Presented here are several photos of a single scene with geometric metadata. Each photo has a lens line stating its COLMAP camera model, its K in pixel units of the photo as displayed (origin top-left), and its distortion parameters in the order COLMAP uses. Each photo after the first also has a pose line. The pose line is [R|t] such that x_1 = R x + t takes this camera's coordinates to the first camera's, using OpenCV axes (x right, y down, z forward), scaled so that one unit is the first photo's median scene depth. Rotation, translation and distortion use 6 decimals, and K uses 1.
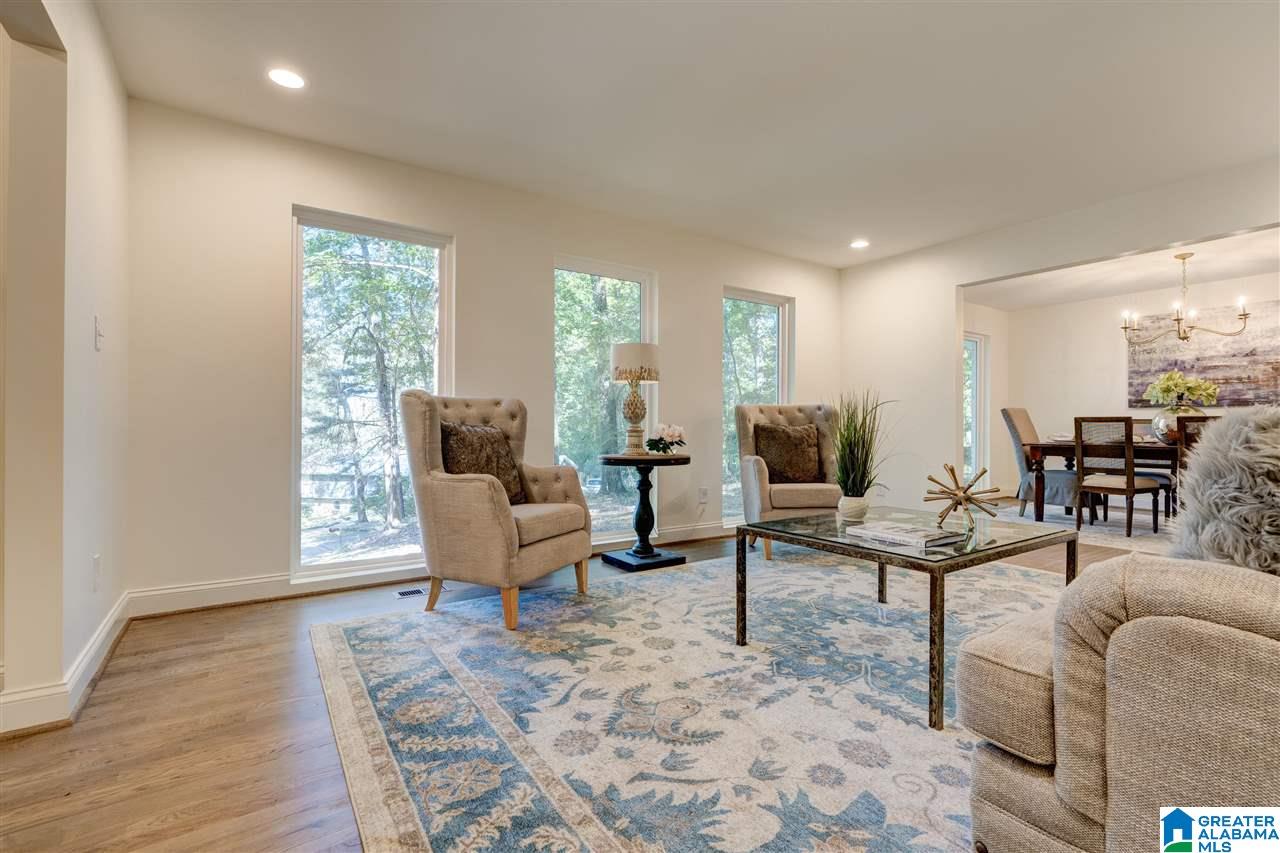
lens RADIAL K [[580.0, 0, 643.9], [0, 580.0, 422.5], [0, 0, 1]] dist [0.002384, -0.000040]
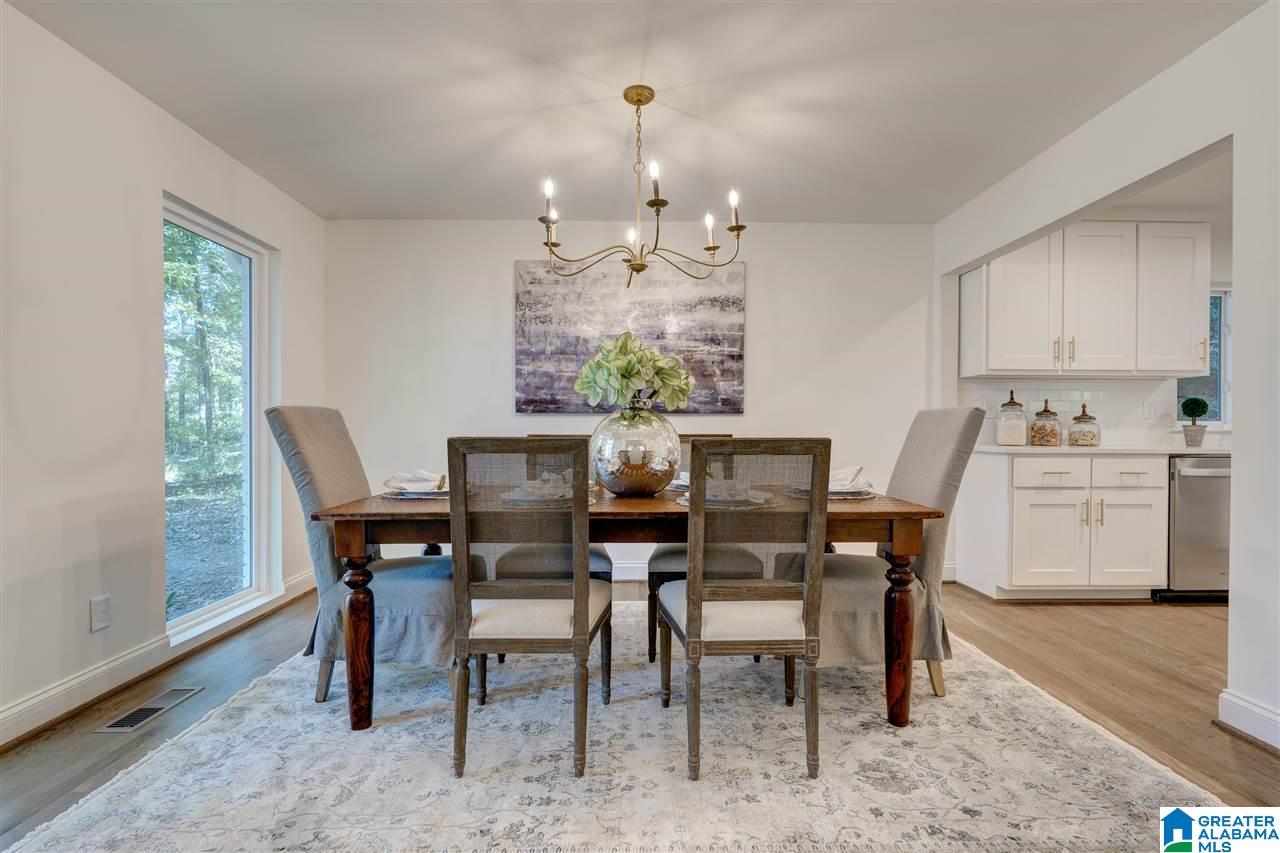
lens RADIAL K [[580.0, 0, 642.0], [0, 580.0, 426.8], [0, 0, 1]] dist [0.002384, -0.000040]
pose [[0.546741, -0.002165, 0.837299, 0.460118], [-0.001150, 0.999994, 0.003337, -0.014741], [-0.837301, -0.002788, 0.546735, 0.638077]]
